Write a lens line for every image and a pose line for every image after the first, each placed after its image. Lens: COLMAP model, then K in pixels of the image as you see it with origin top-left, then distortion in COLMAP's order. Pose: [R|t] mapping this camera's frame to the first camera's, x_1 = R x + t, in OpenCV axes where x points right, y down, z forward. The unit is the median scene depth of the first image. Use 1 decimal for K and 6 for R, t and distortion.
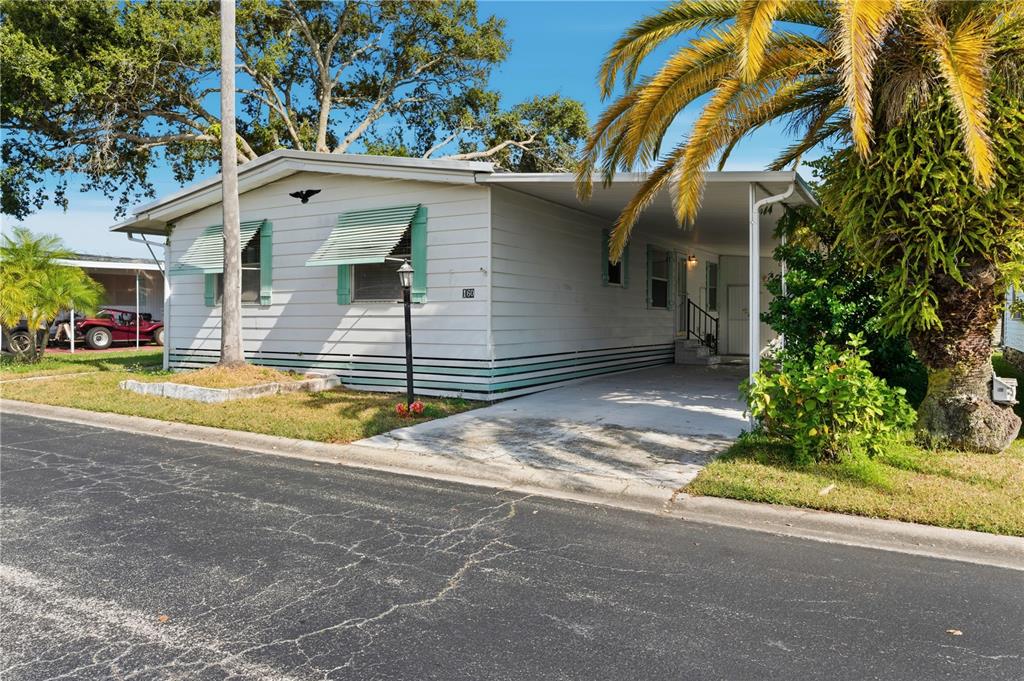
lens RADIAL K [[677.8, 0, 512.2], [0, 677.8, 337.1], [0, 0, 1]] dist [-0.012642, 0.000125]
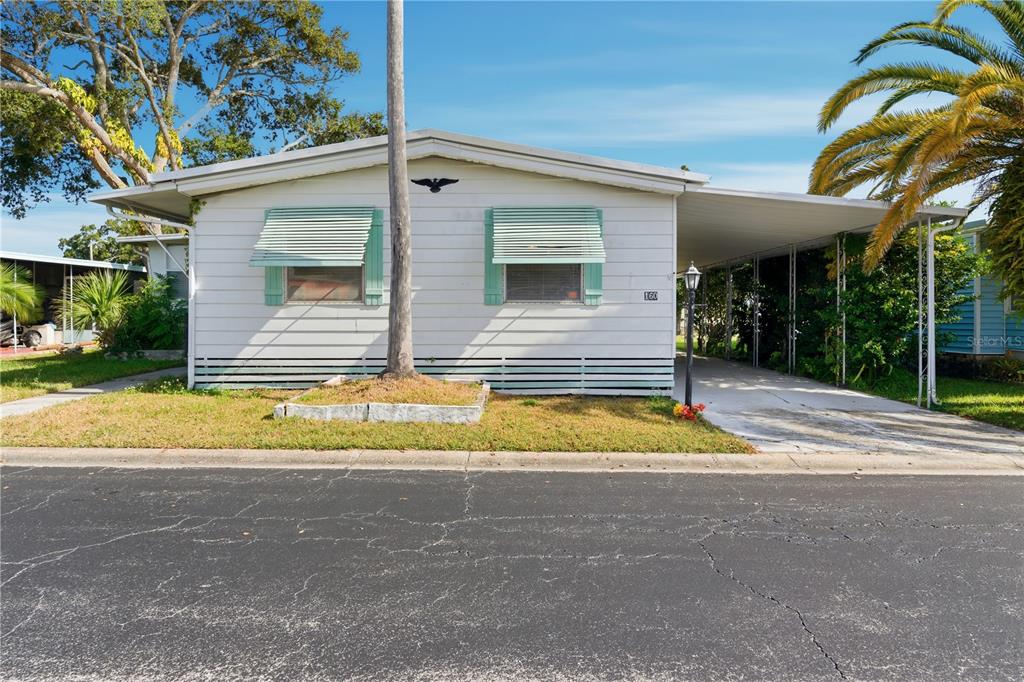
lens RADIAL K [[562.8, 0, 512.0], [0, 562.8, 335.5], [0, 0, 1]] dist [-0.000708, -0.000800]
pose [[0.870163, -0.017644, 0.492447, -0.599564], [0.015765, 0.999844, 0.007967, -0.011772], [-0.492511, 0.000830, 0.870306, 0.300909]]
